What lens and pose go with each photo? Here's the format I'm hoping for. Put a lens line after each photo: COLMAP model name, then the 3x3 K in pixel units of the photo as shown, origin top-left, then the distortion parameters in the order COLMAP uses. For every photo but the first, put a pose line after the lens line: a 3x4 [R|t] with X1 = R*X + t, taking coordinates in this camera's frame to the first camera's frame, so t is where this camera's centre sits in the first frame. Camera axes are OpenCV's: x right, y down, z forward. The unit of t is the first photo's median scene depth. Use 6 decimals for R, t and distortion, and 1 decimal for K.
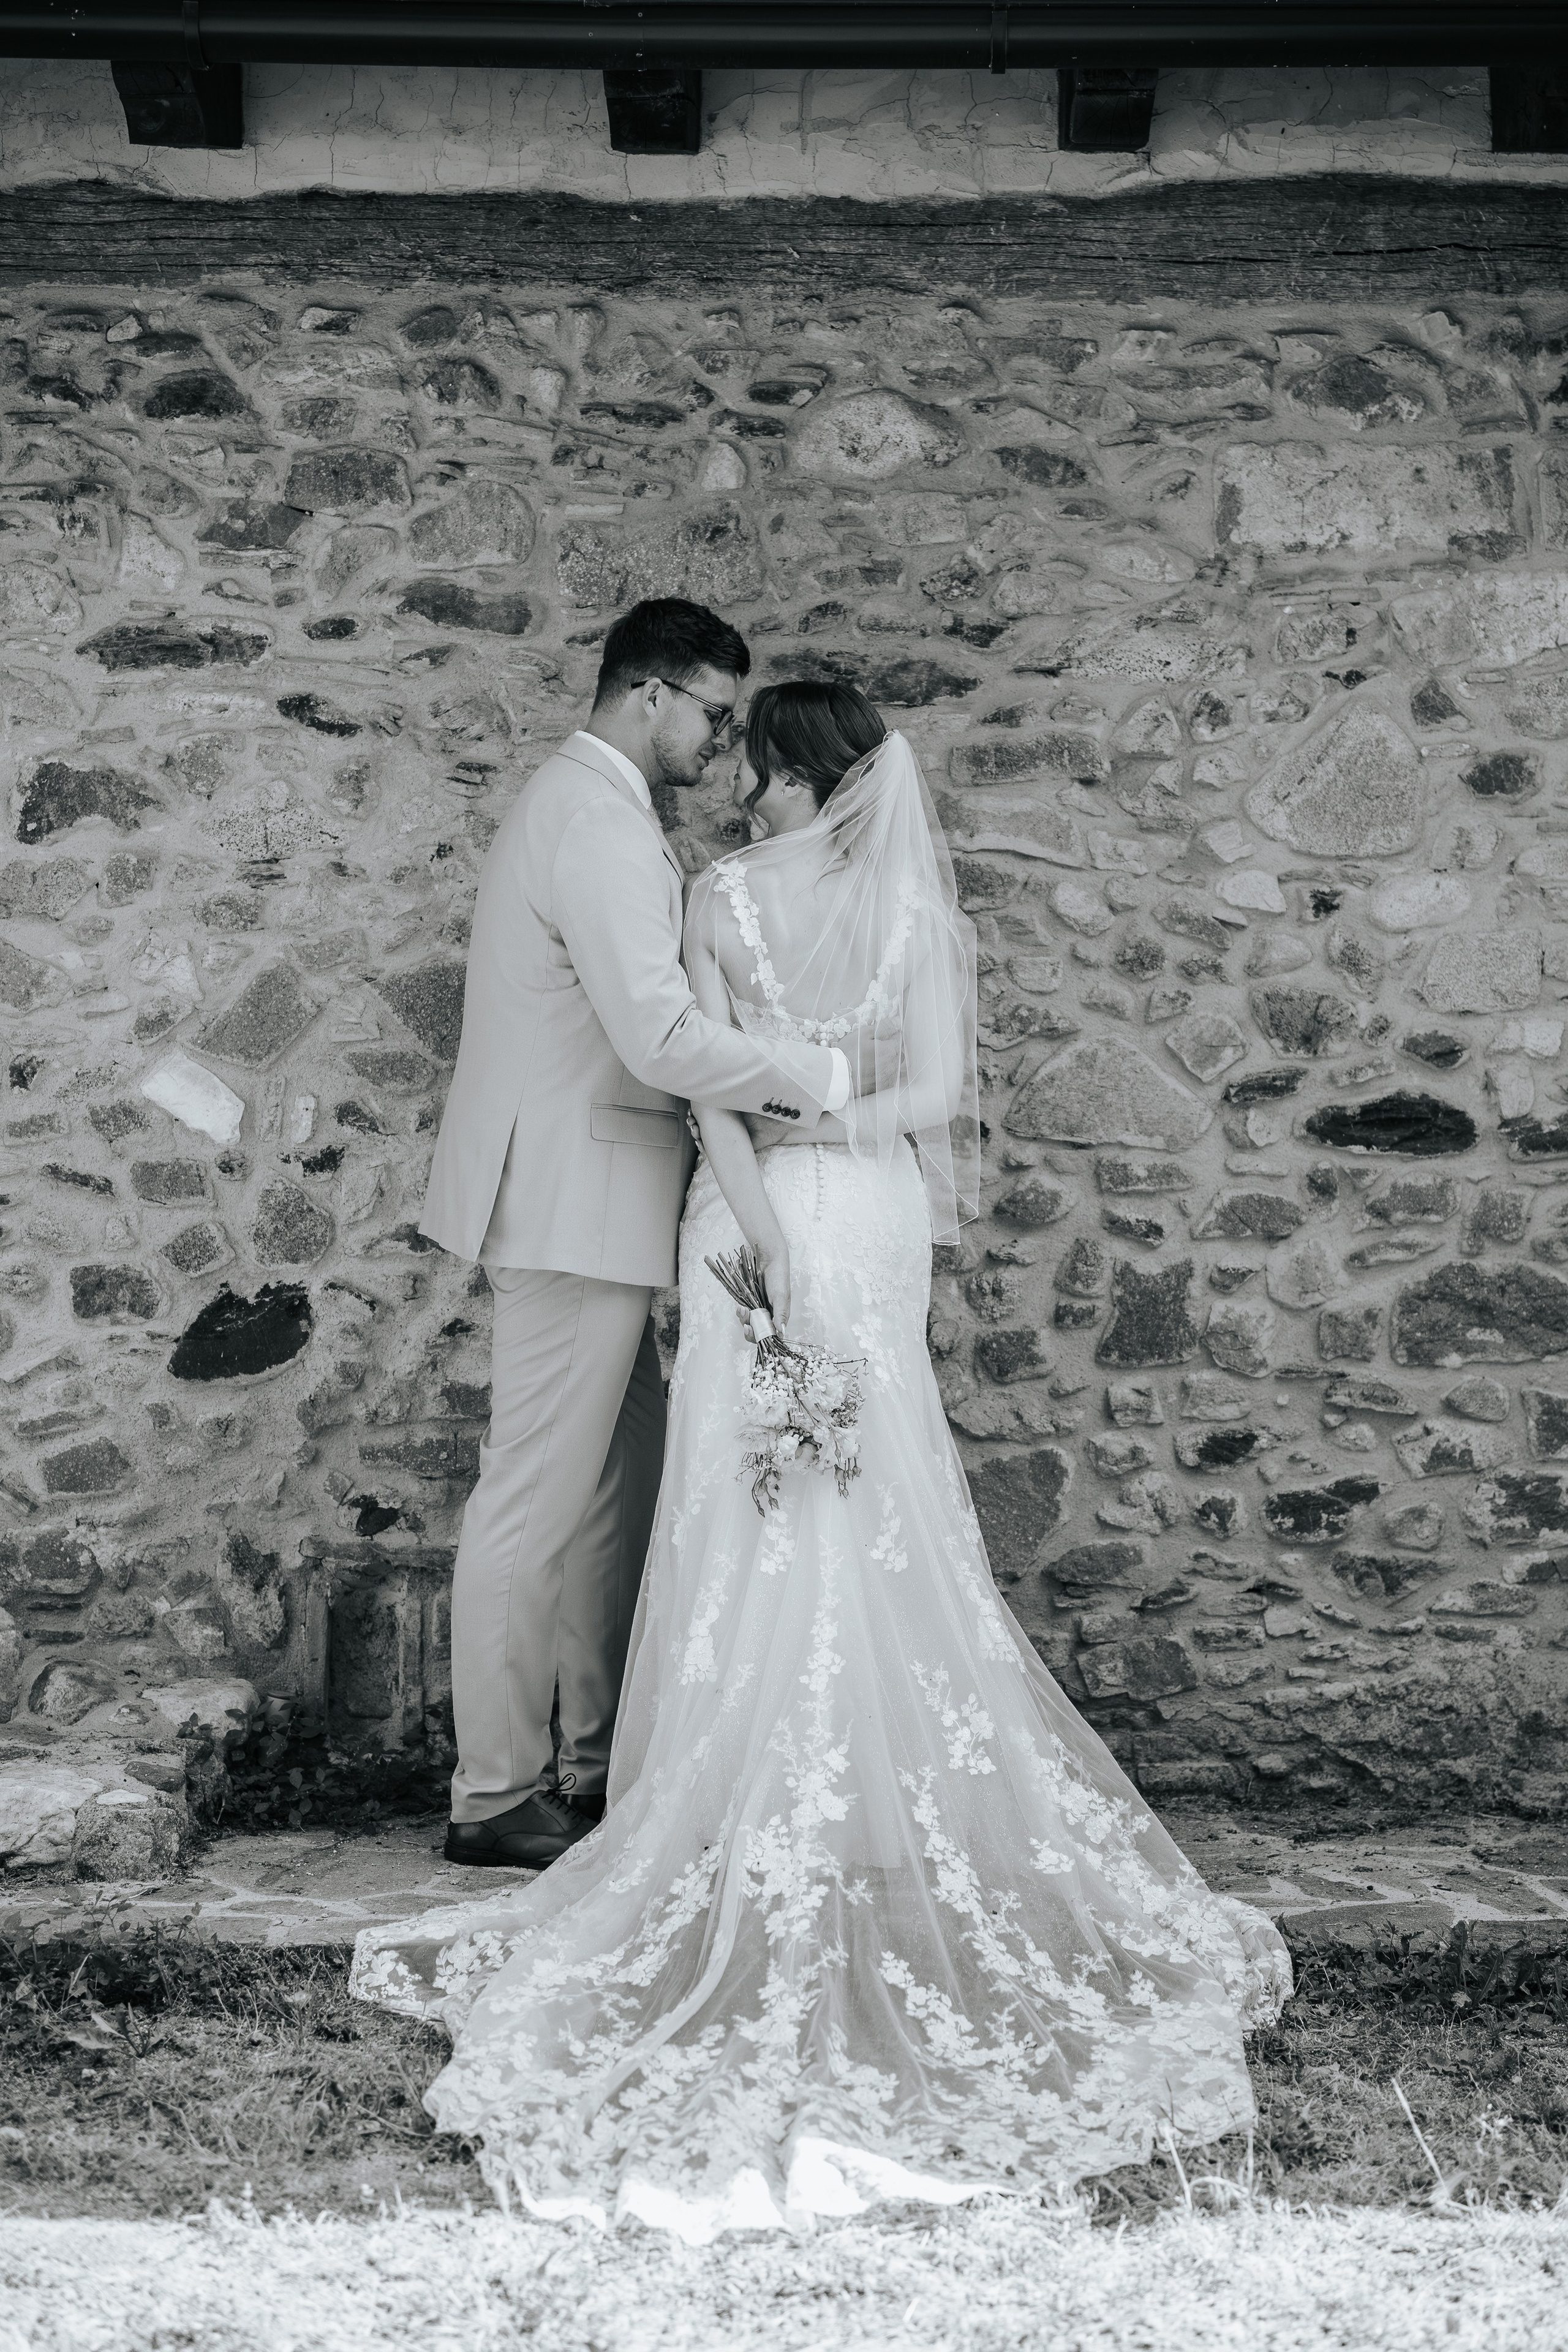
lens RADIAL K [[3383.8, 0, 786.7], [0, 3383.8, 1244.2], [0, 0, 1]] dist [0.055284, -0.146561]
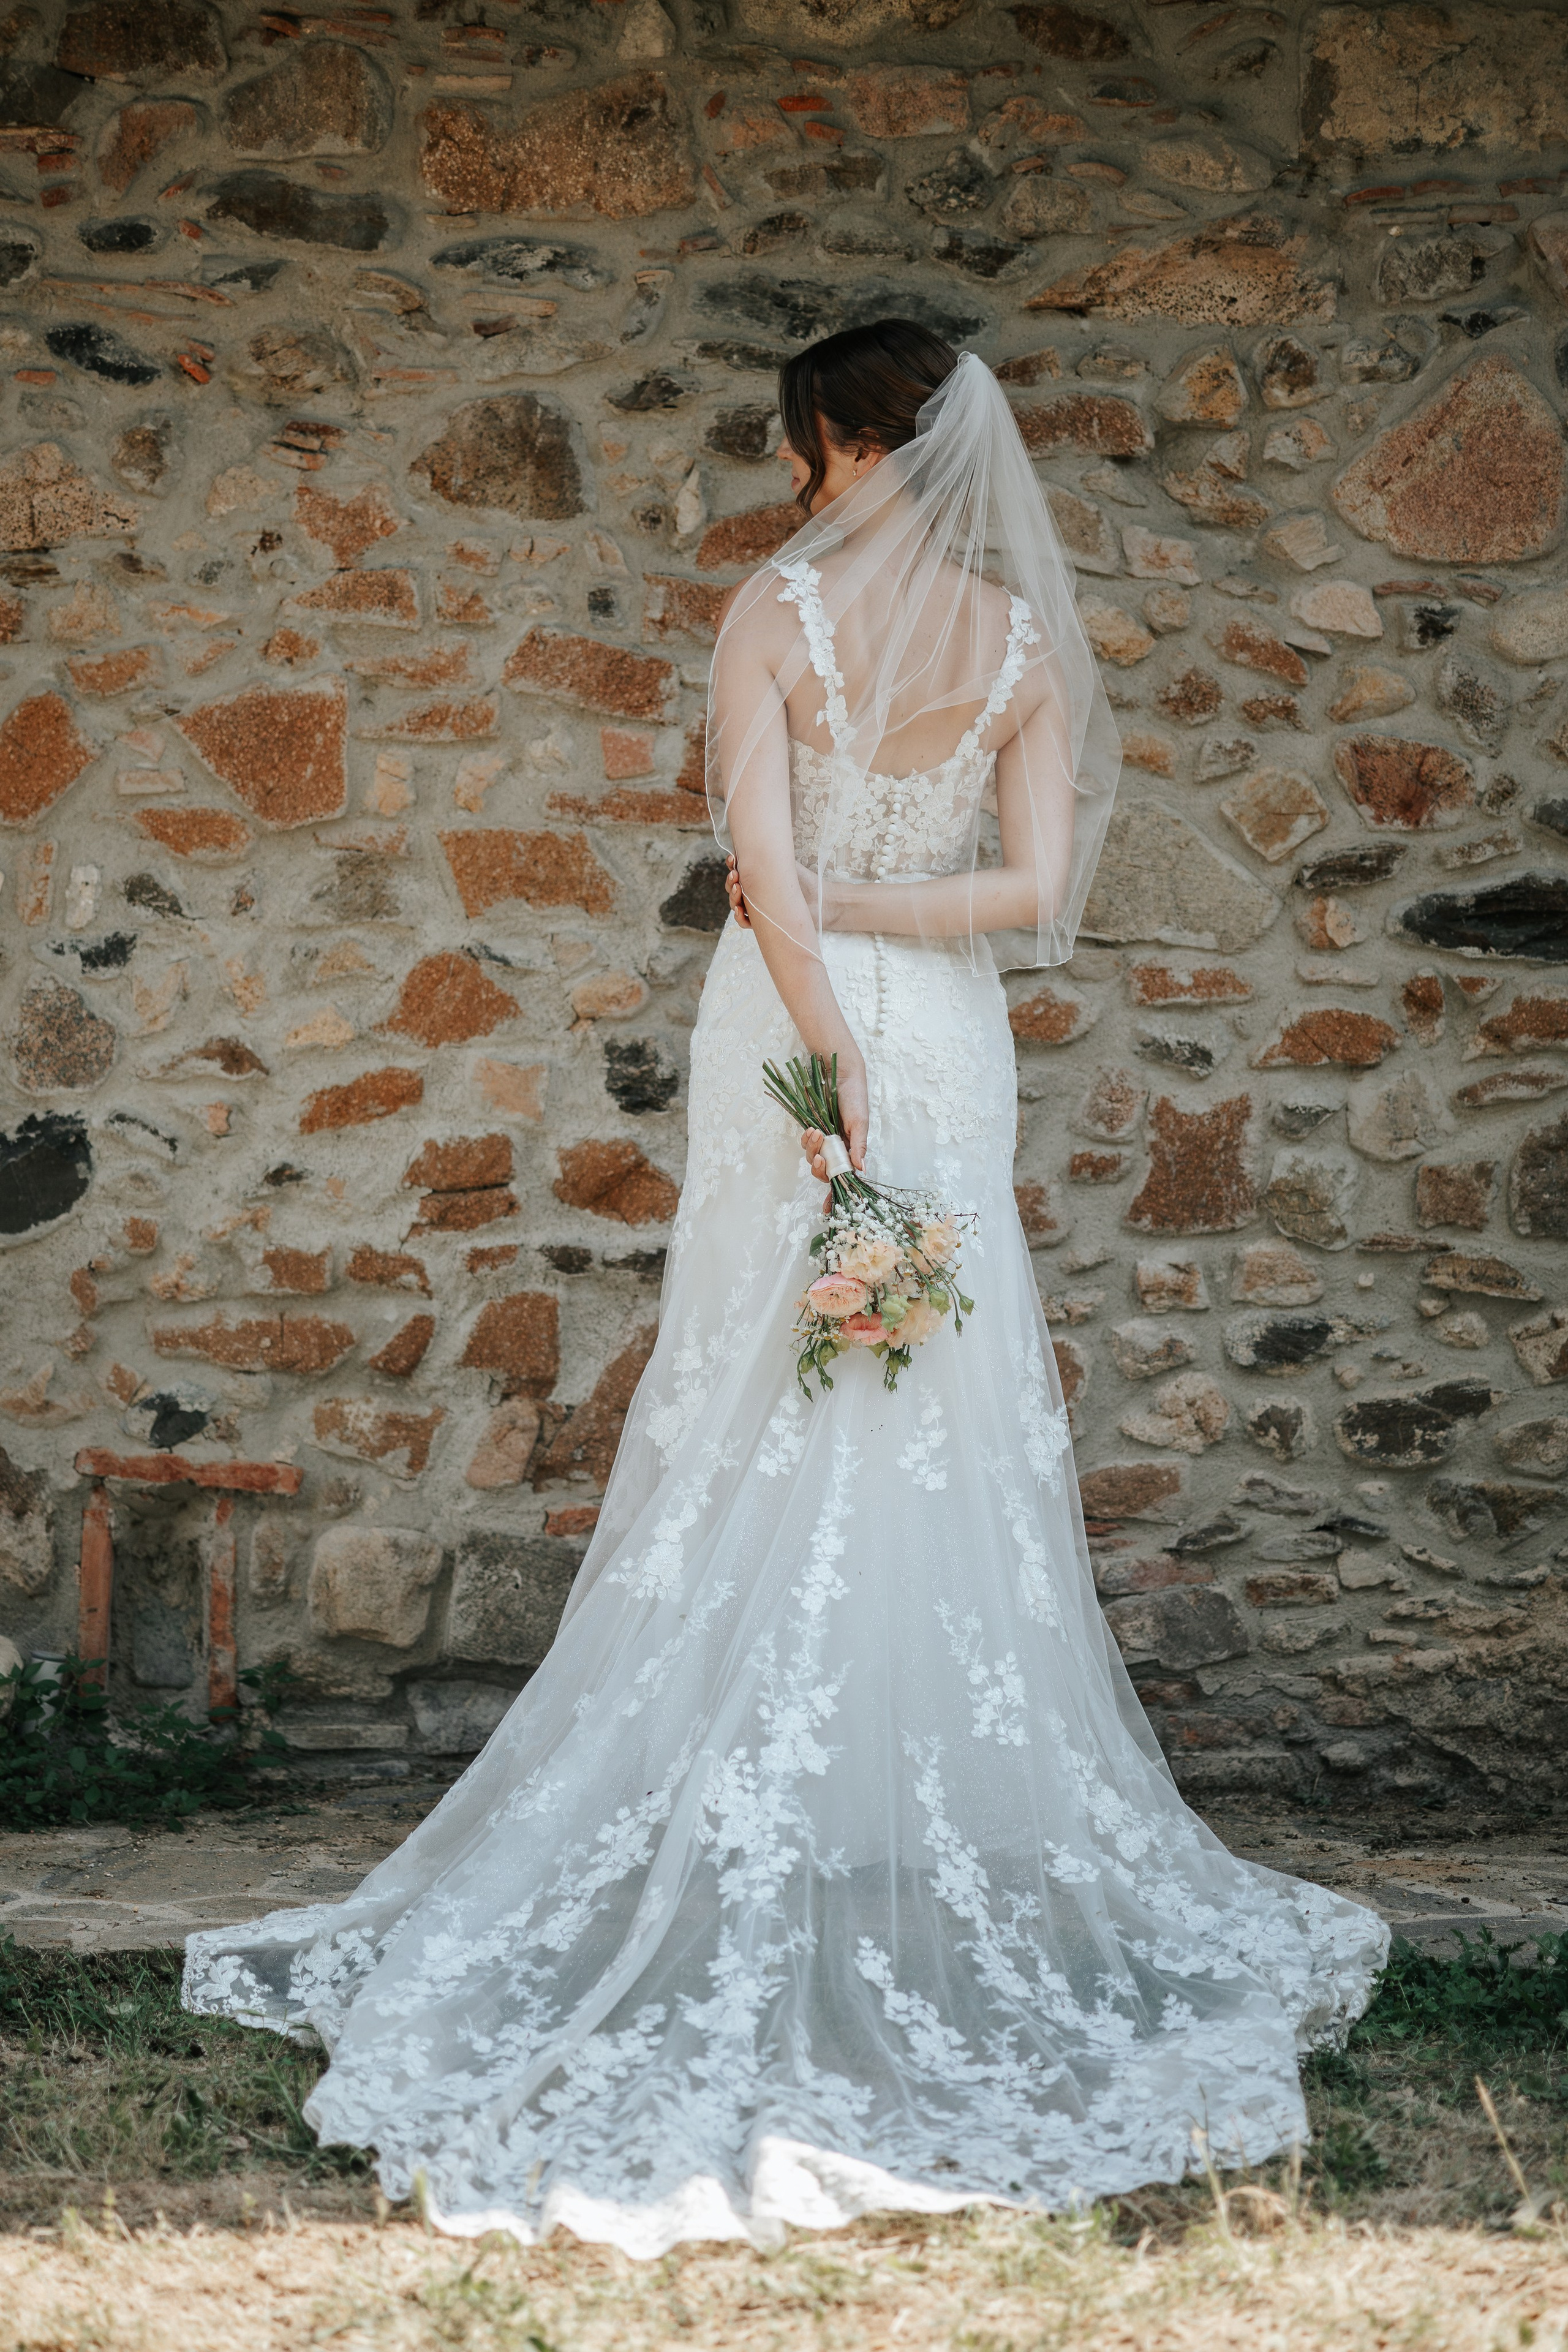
lens RADIAL K [[6100.2, 0, 704.8], [0, 6100.2, 1252.5], [0, 0, 1]] dist [0.435781, -1.264207]
pose [[0.999631, 0.010094, 0.025222, -0.037463], [-0.011029, 0.999247, 0.037196, -0.009959], [-0.024828, -0.037460, 0.998990, -0.375794]]
